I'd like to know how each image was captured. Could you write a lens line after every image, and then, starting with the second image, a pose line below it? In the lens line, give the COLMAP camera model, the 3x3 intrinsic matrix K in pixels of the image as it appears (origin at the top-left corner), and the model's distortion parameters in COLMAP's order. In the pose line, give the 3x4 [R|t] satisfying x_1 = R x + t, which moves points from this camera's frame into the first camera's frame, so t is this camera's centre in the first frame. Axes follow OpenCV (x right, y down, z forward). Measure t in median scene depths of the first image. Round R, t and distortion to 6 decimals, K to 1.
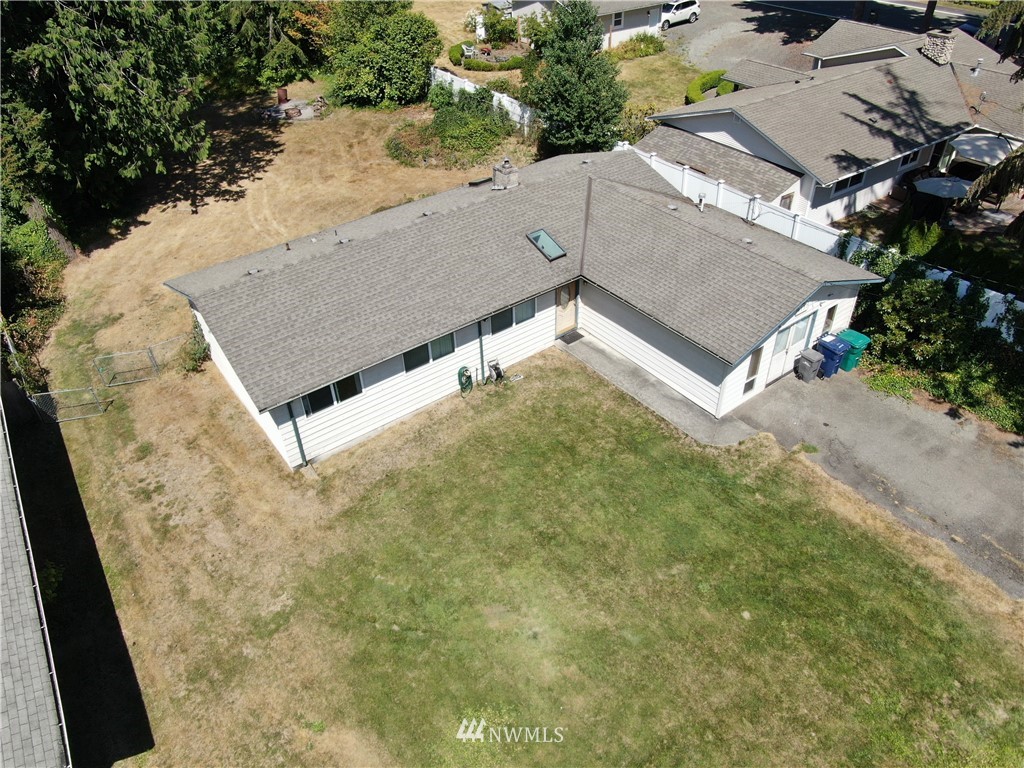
lens RADIAL K [[738.6, 0, 518.9], [0, 738.6, 388.3], [0, 0, 1]] dist [-0.029010, 0.015291]
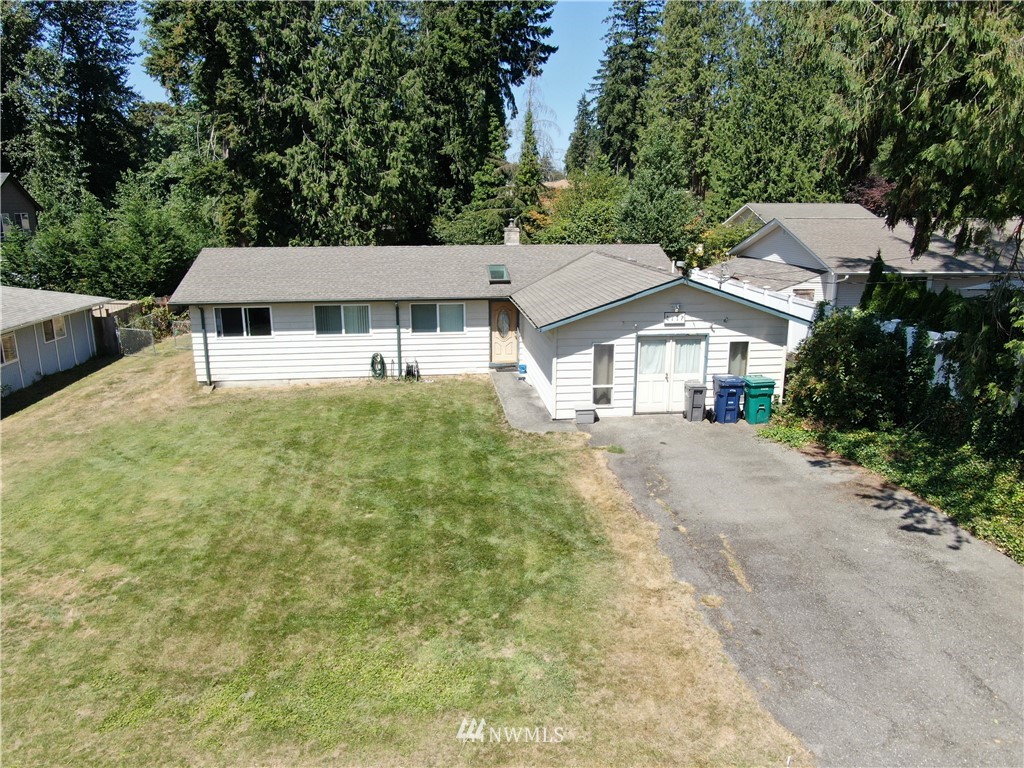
lens RADIAL K [[738.6, 0, 509.2], [0, 738.6, 385.1], [0, 0, 1]] dist [-0.029010, 0.015291]
pose [[0.860486, 0.151286, -0.486494, 0.587751], [-0.334114, 0.888449, -0.314683, 0.272305], [0.384618, 0.433325, 0.815045, 0.220137]]
